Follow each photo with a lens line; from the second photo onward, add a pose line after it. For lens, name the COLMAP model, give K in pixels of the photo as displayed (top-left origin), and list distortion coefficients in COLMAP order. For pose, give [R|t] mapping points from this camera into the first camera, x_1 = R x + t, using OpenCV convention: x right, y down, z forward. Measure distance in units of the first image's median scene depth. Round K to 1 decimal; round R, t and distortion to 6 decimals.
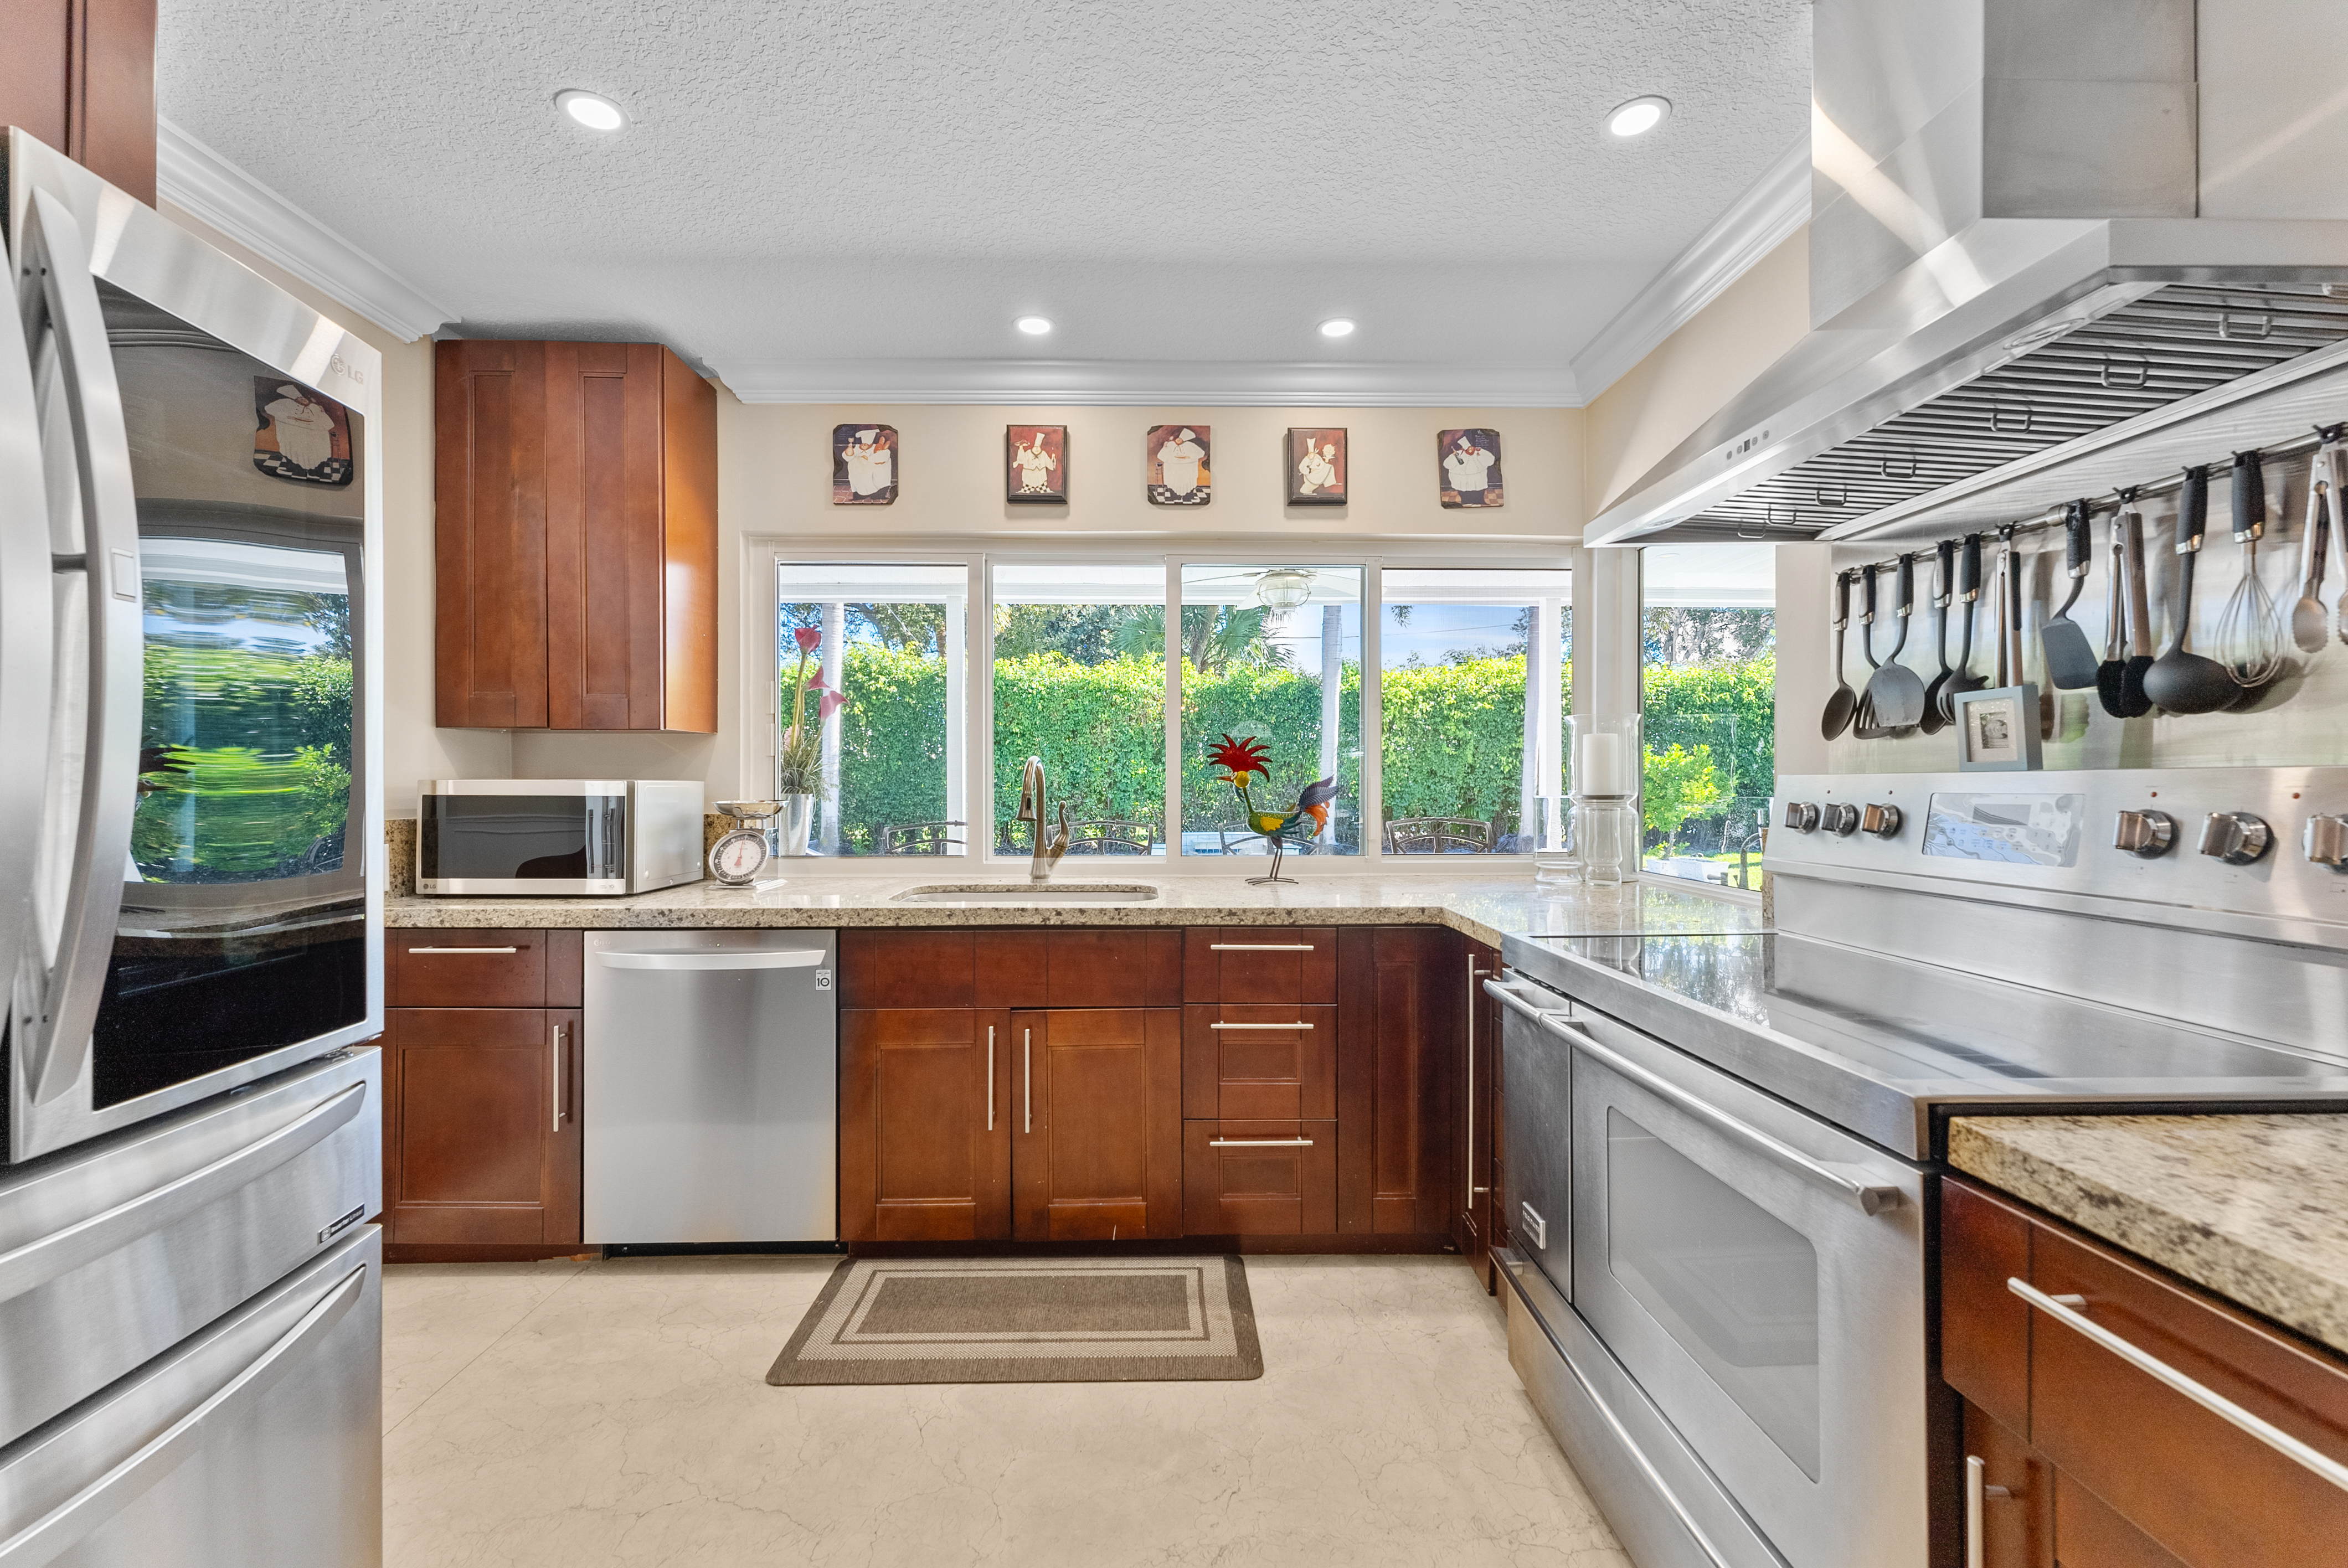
lens RADIAL K [[936.9, 0, 1175.2], [0, 936.9, 779.2], [0, 0, 1]] dist [0.002538, -0.000070]
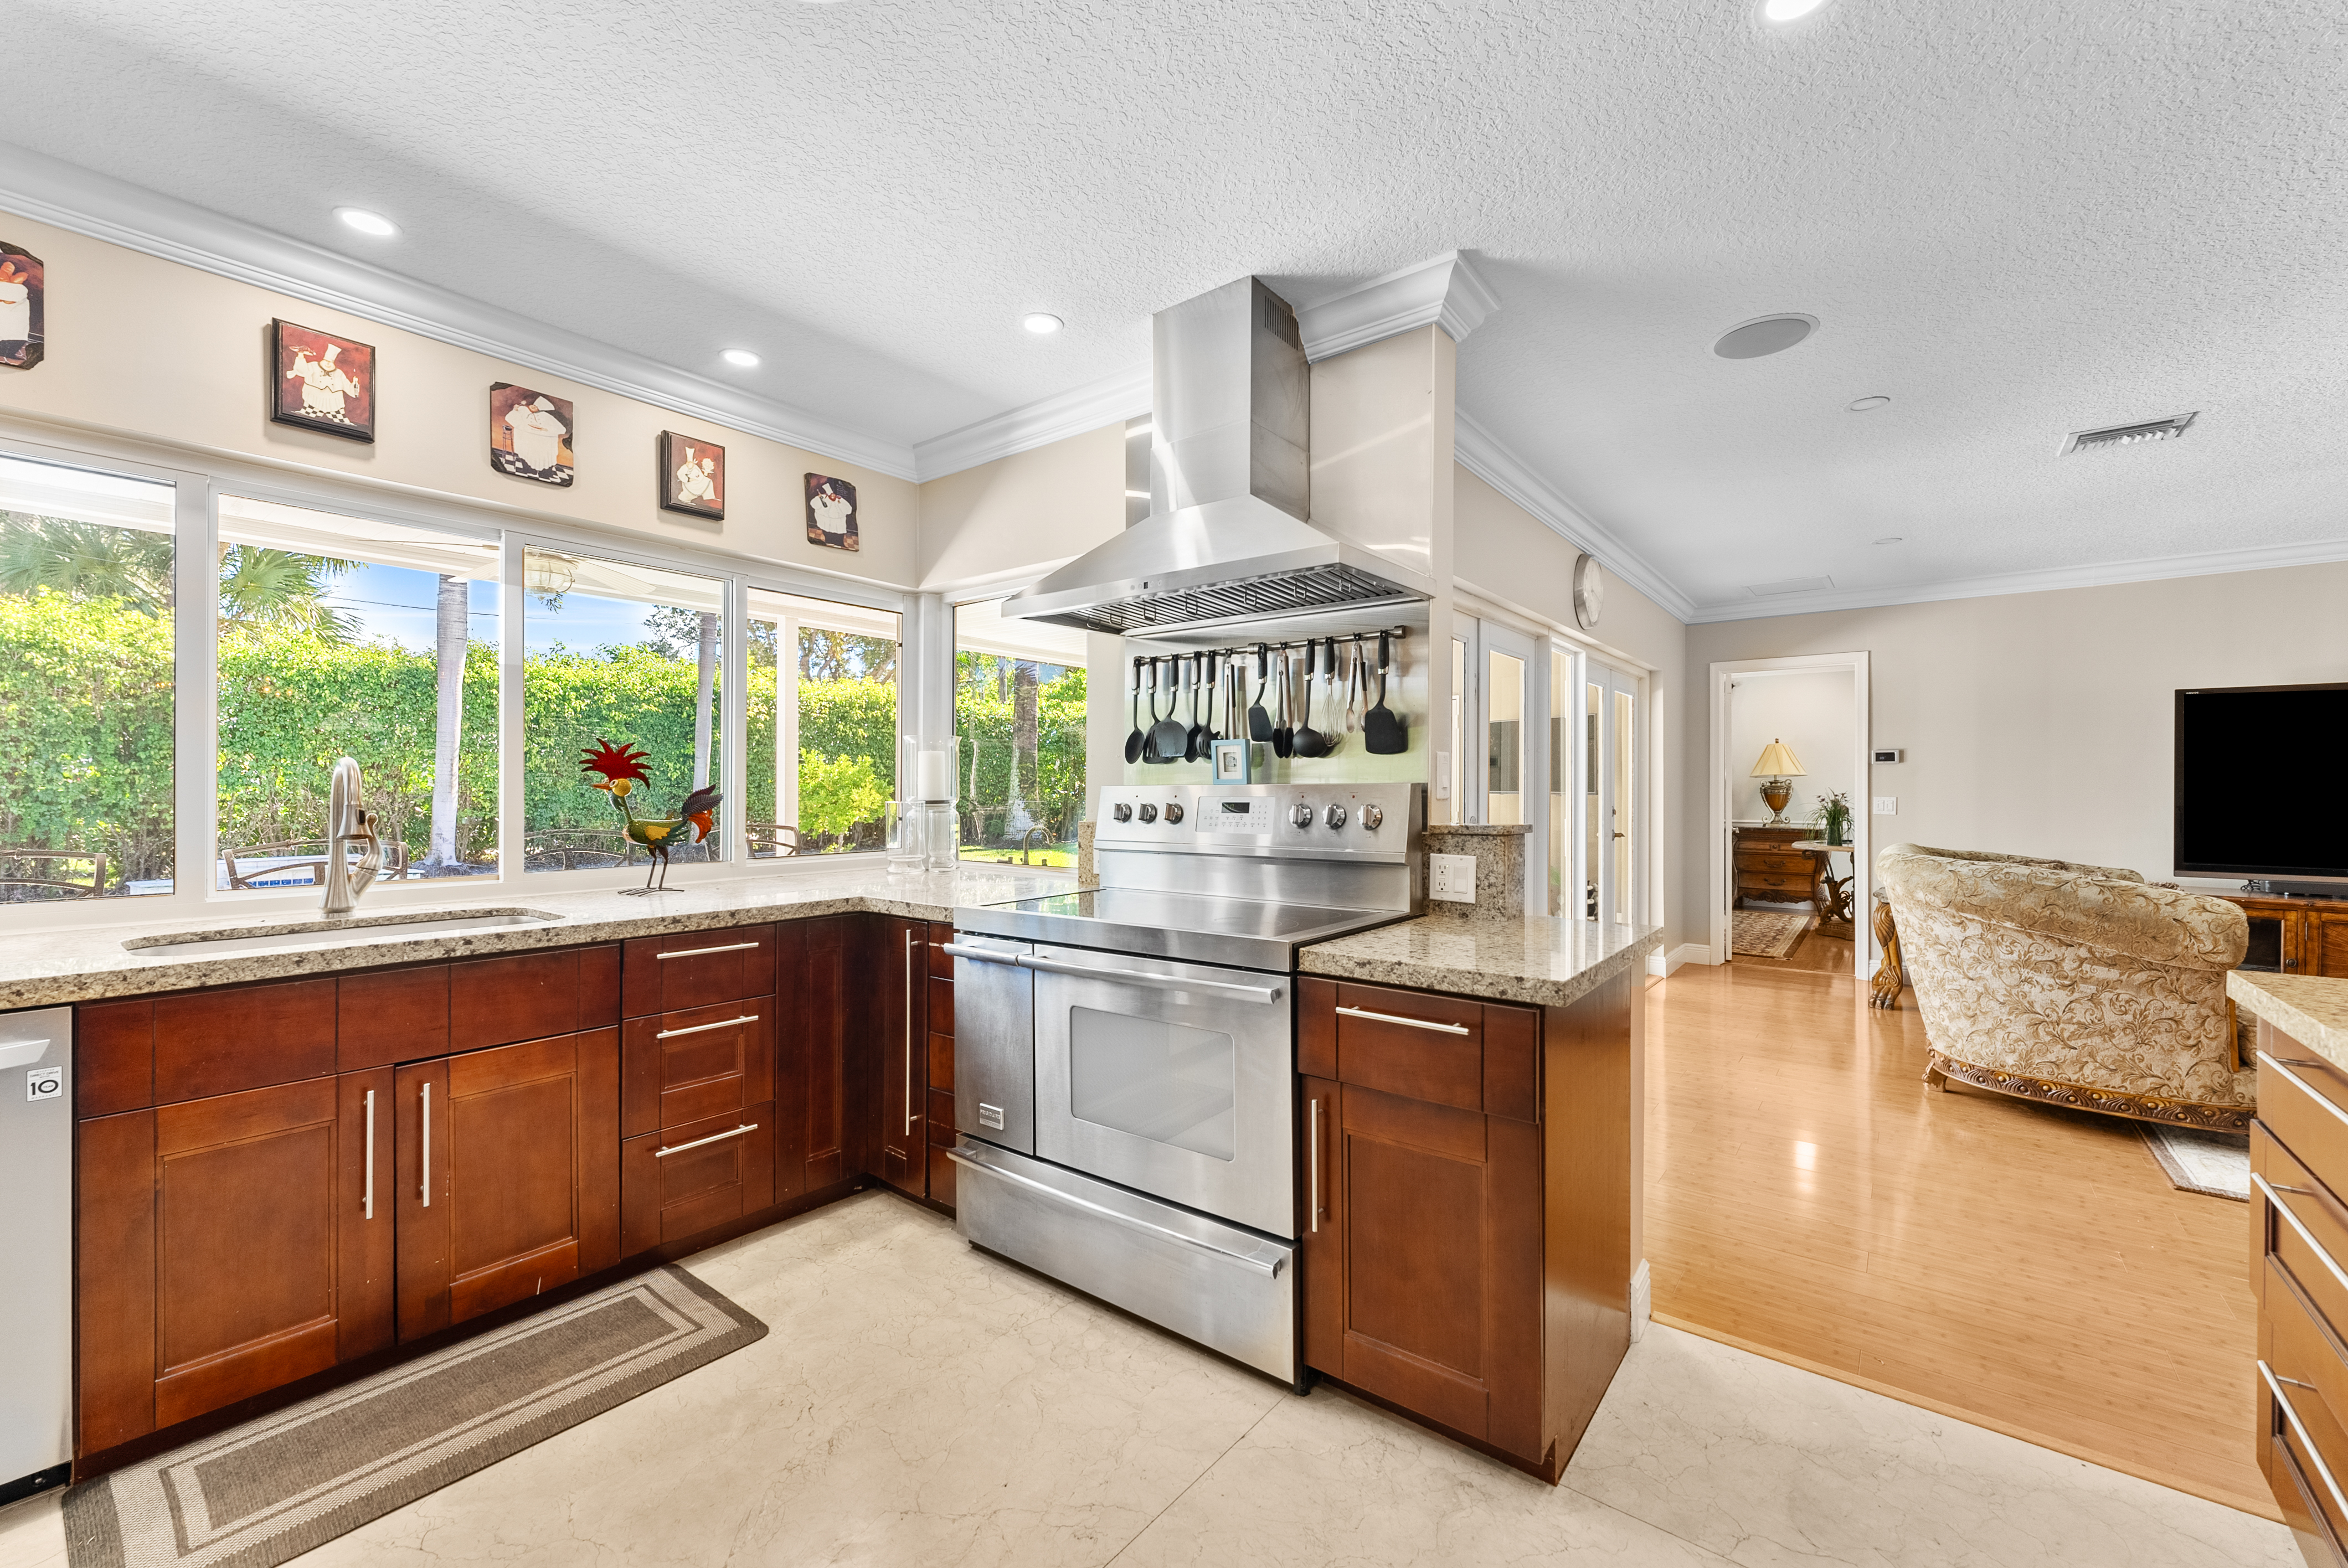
lens RADIAL K [[936.3, 0, 1170.3], [0, 936.3, 788.0], [0, 0, 1]] dist [0.000351, -0.000054]
pose [[0.643911, 0.001358, 0.765099, -0.361021], [-0.003020, 0.999995, 0.000767, -0.001522], [-0.765094, -0.002804, 0.643912, -0.051336]]
